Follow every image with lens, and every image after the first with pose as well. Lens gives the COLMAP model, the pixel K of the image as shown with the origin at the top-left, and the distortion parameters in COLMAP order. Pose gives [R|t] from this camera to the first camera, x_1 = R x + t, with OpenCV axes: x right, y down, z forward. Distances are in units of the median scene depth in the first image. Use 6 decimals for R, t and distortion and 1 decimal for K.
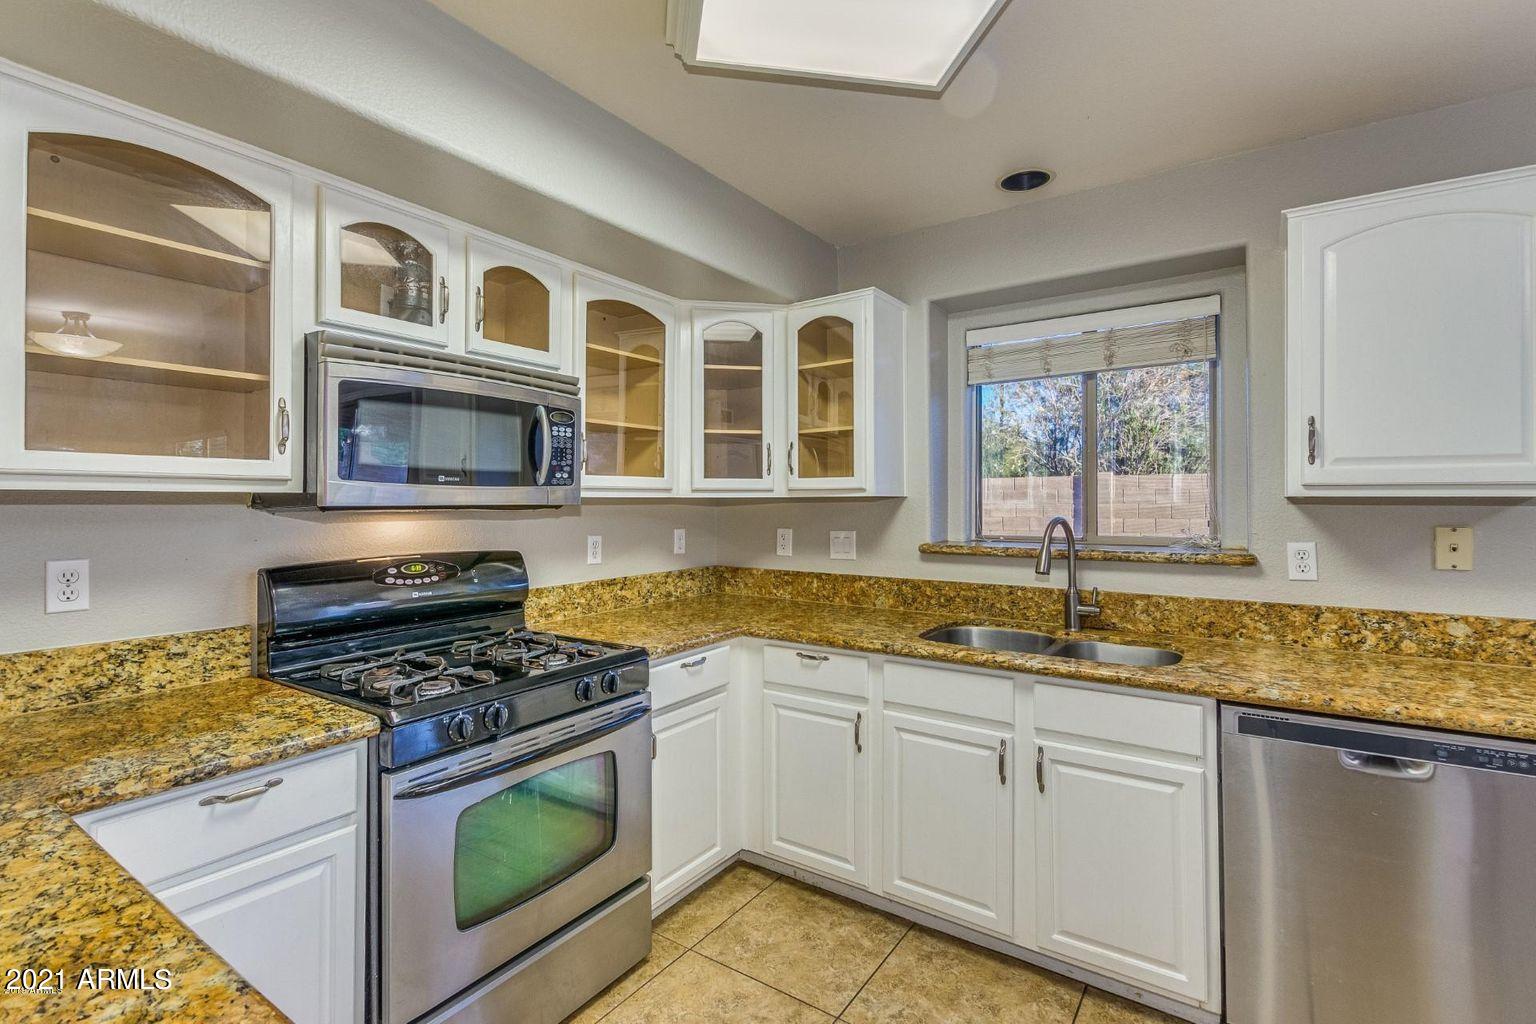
lens RADIAL K [[704.6, 0, 764.1], [0, 704.6, 494.7], [0, 0, 1]] dist [0.007720, -0.003108]
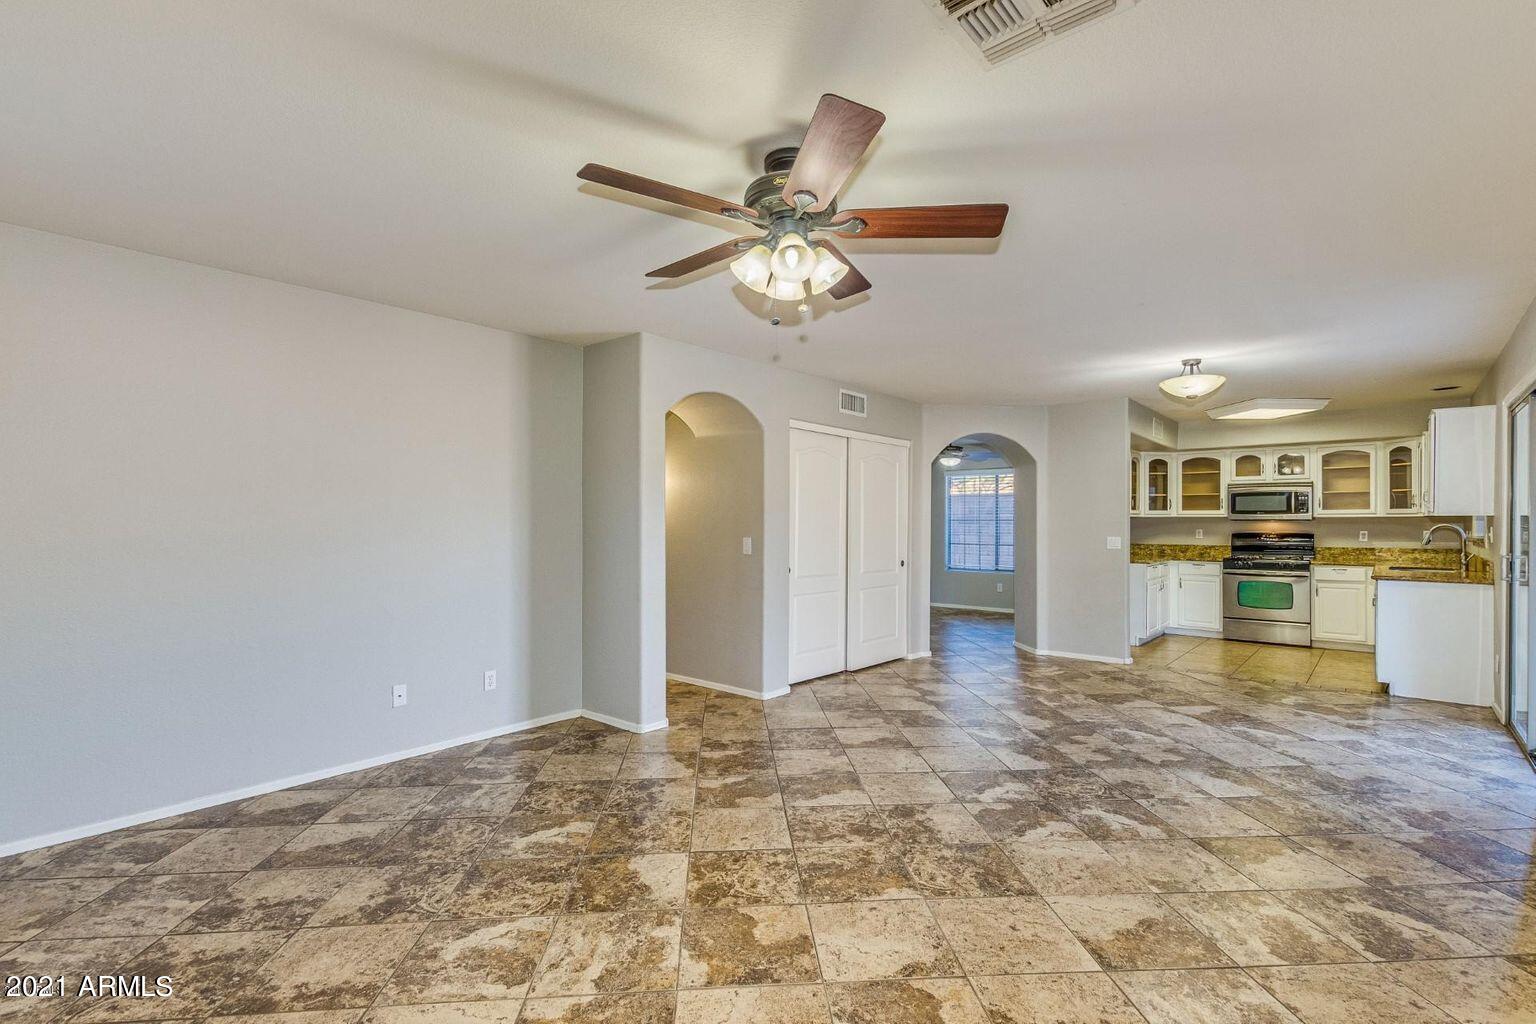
lens RADIAL K [[704.6, 0, 771.3], [0, 704.6, 521.7], [0, 0, 1]] dist [0.007720, -0.003108]
pose [[-0.108398, -0.001286, -0.994107, 3.281082], [0.009510, 0.999952, -0.002330, 0.009536], [0.994062, -0.009706, -0.108381, -1.161101]]
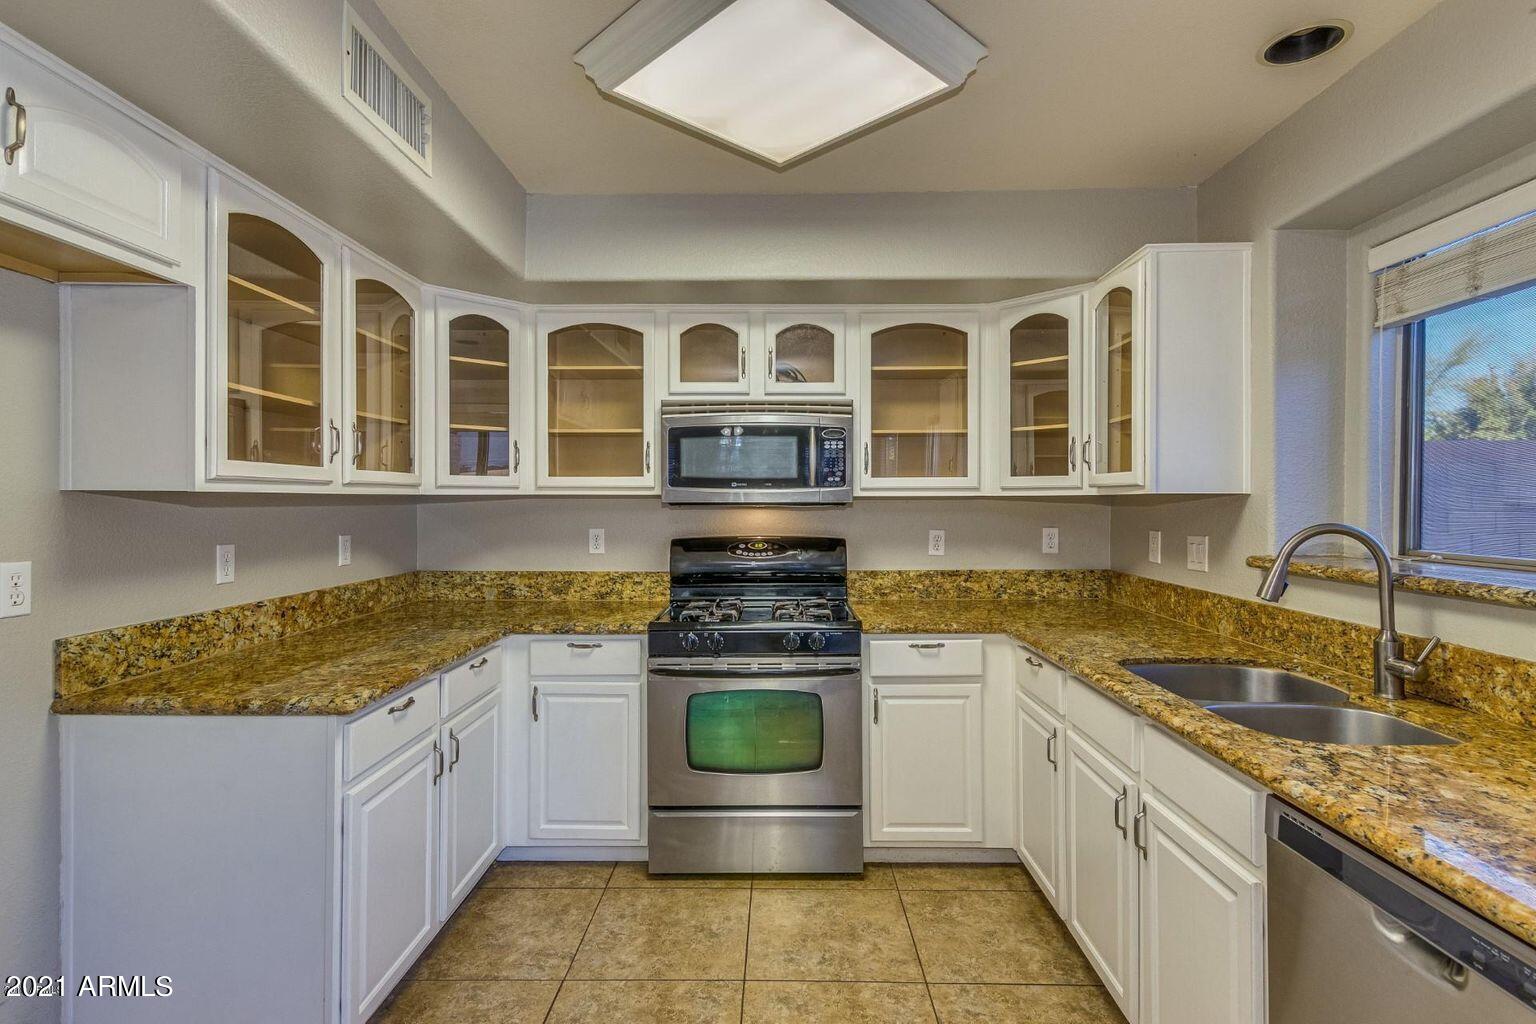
lens RADIAL K [[759.0, 0, 770.0], [0, 759.0, 498.6], [0, 0, 1]] dist [0.017140, -0.005158]
pose [[0.559252, 0.000040, -0.828998, 0.746050], [0.008992, 0.999941, 0.006115, -0.001823], [0.828949, -0.010875, 0.559219, 0.131748]]
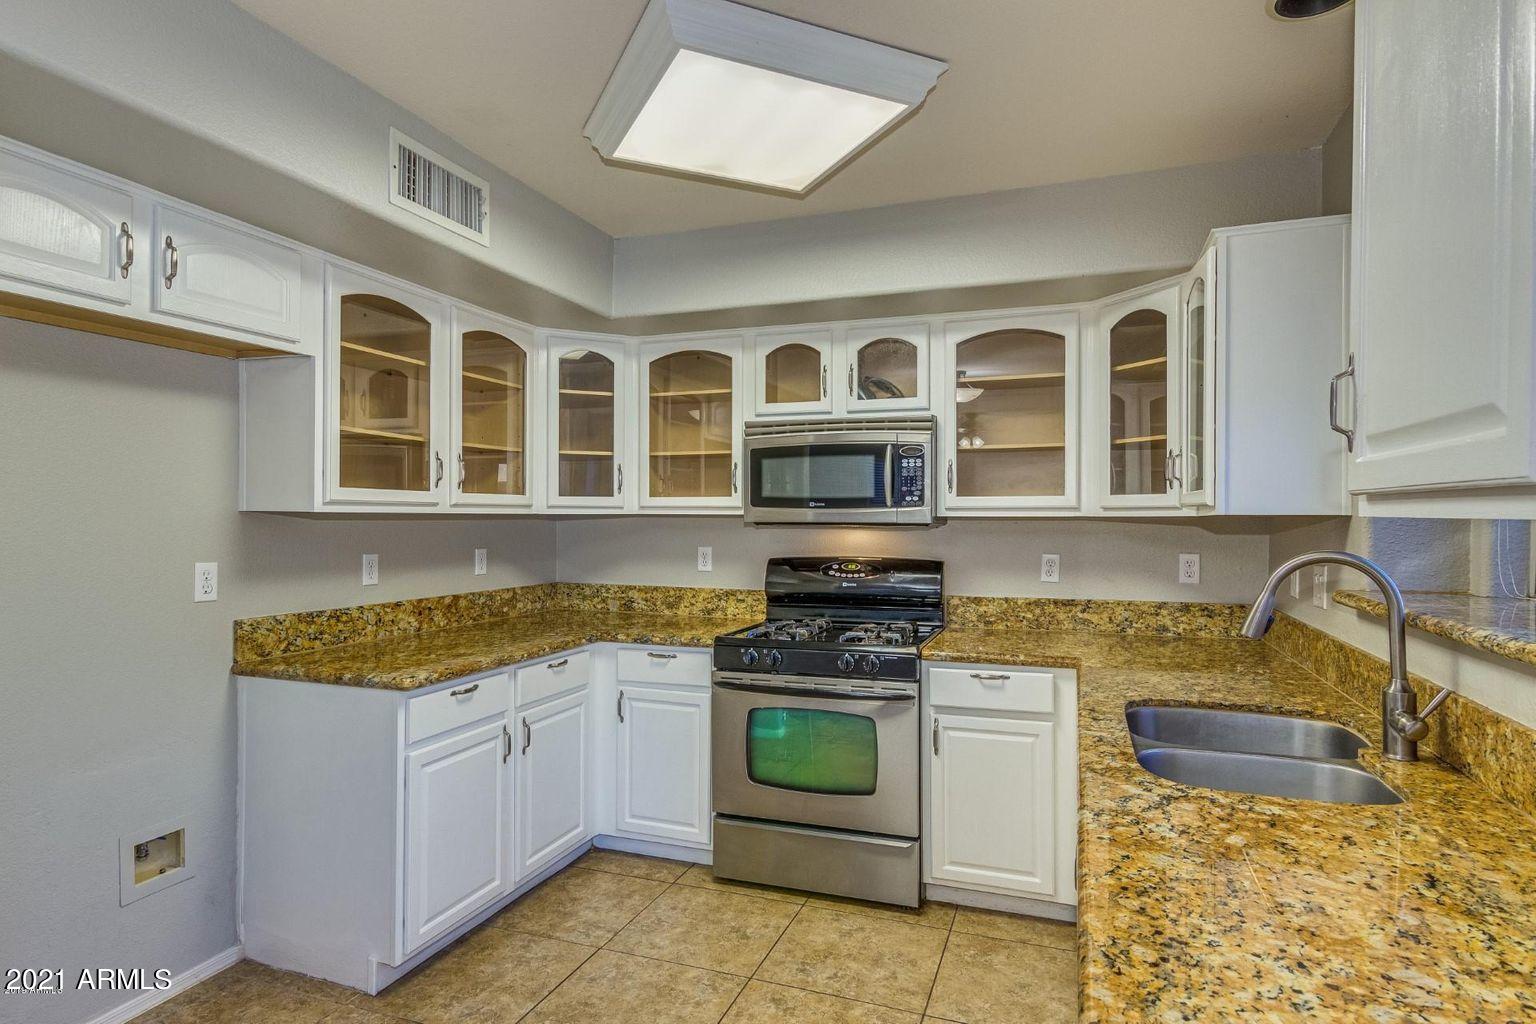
lens RADIAL K [[842.6, 0, 770.6], [0, 842.6, 516.4], [0, 0, 1]] dist [0.008359, 0.001776]
pose [[0.254309, 0.001055, -0.967122, 1.007647], [0.007375, 0.999968, 0.003030, -0.002818], [0.967095, -0.007903, 0.254293, 0.374816]]
